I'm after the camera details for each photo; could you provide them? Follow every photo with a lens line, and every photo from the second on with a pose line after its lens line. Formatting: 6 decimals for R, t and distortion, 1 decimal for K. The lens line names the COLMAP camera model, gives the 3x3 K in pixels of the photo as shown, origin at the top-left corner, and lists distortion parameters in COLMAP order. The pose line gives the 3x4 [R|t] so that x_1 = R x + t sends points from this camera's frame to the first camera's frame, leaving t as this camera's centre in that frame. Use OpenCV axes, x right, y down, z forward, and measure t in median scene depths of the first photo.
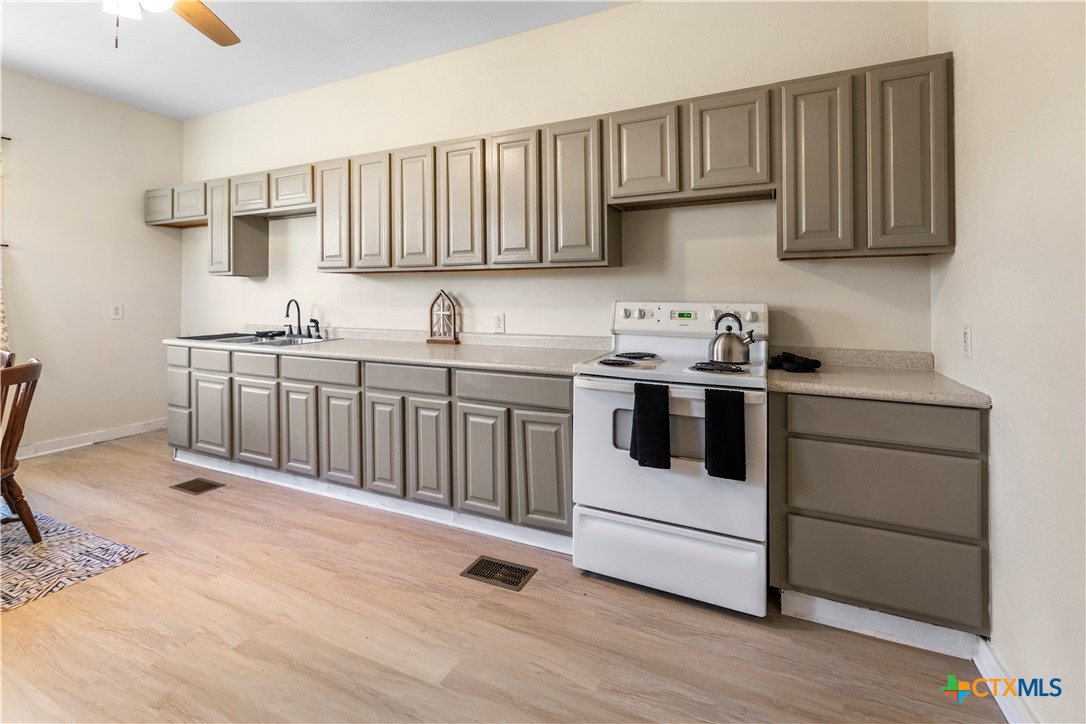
lens RADIAL K [[486.7, 0, 531.0], [0, 486.7, 293.3], [0, 0, 1]] dist [0.005912, -0.001134]
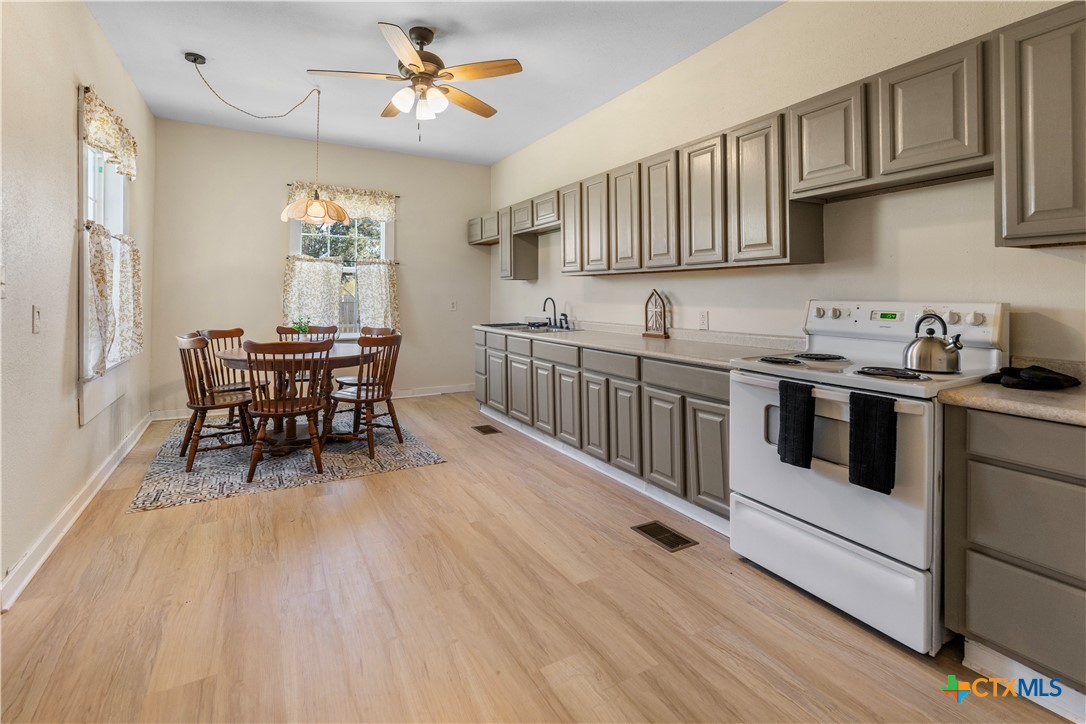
lens RADIAL K [[486.7, 0, 532.7], [0, 486.7, 300.3], [0, 0, 1]] dist [0.005912, -0.001134]
pose [[0.821980, 0.005495, -0.569490, 0.291377], [0.003184, 0.999893, 0.014244, 0.002106], [0.569507, -0.013521, 0.821875, -0.096201]]
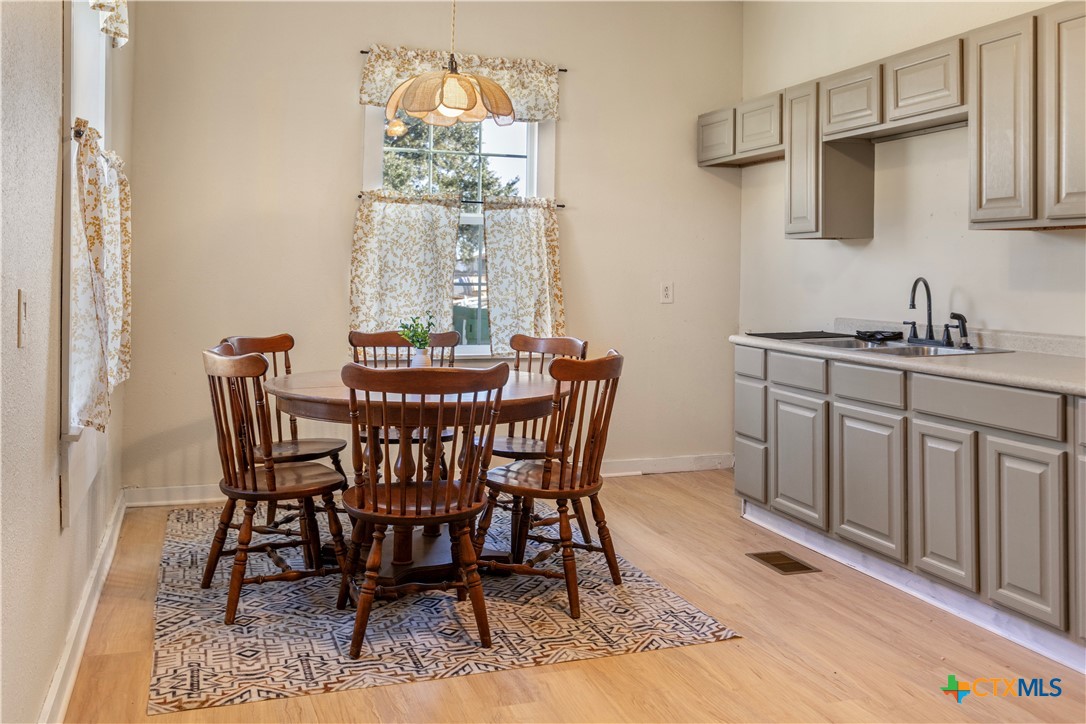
lens RADIAL K [[936.4, 0, 542.5], [0, 936.4, 275.2], [0, 0, 1]] dist [0.005891, 0.001672]
pose [[0.711343, 0.007636, -0.702803, -0.043202], [-0.001784, 0.999957, 0.009058, 0.000639], [0.702843, -0.005190, 0.711327, -0.146713]]
